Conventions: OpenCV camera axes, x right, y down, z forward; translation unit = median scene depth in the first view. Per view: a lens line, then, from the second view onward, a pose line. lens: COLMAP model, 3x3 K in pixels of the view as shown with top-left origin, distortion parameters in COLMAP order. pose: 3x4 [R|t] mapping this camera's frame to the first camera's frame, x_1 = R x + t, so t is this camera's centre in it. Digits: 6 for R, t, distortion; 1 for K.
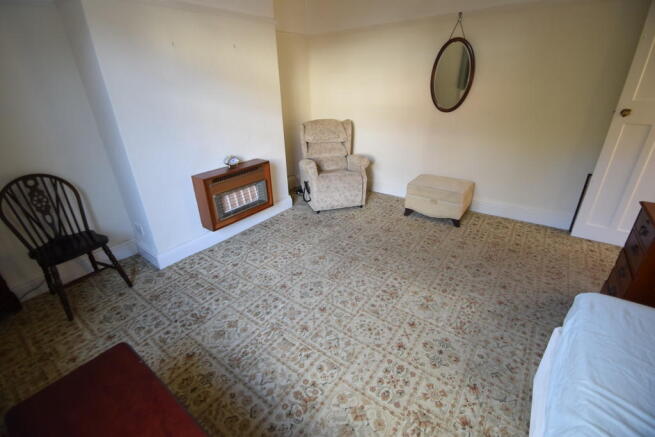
lens RADIAL K [[293.6, 0, 310.7], [0, 293.6, 216.1], [0, 0, 1]] dist [0.003159, -0.000363]
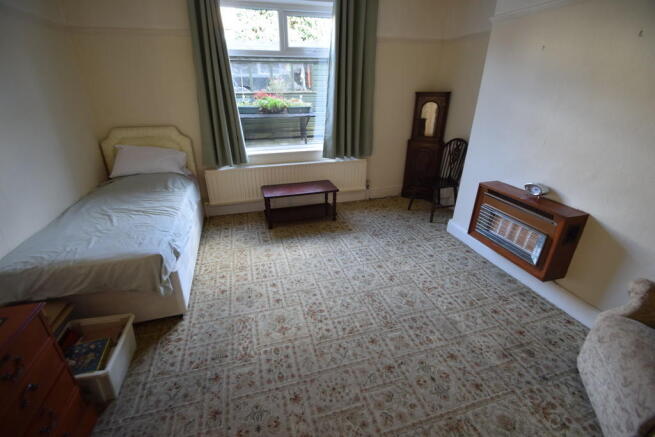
lens RADIAL K [[293.6, 0, 324.7], [0, 293.6, 218.7], [0, 0, 1]] dist [0.003159, -0.000363]
pose [[-0.592194, 0.359665, -0.721074, 0.831420], [-0.306998, 0.726665, 0.614581, -0.561489], [0.745023, 0.585319, -0.319911, 1.139002]]
